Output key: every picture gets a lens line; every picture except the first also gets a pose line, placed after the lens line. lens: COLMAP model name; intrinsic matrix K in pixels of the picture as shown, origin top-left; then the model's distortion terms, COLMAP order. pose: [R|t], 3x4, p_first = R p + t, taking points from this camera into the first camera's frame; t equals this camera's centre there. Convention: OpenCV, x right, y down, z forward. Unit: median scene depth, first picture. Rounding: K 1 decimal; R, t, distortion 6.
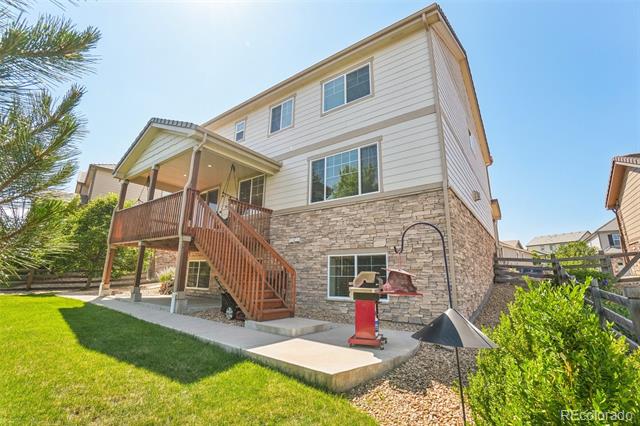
lens RADIAL K [[291.9, 0, 320.1], [0, 291.9, 209.4], [0, 0, 1]] dist [-0.038448, 0.000259]
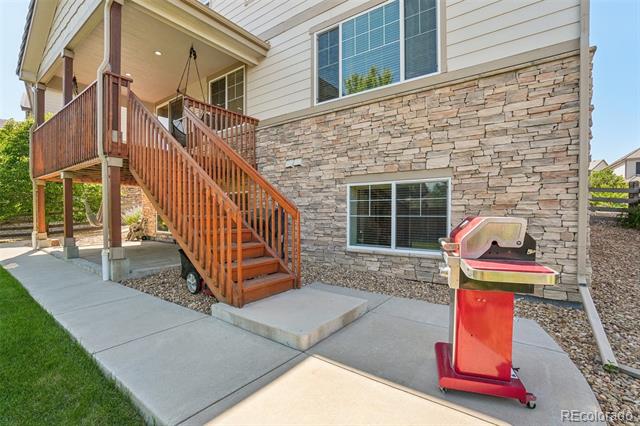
lens RADIAL K [[291.9, 0, 320.1], [0, 291.9, 209.4], [0, 0, 1]] dist [-0.038448, 0.000259]
pose [[0.999713, -0.021068, 0.011415, -0.040850], [0.017931, 0.973765, 0.226848, 0.064479], [-0.015894, -0.226578, 0.973863, 0.362878]]
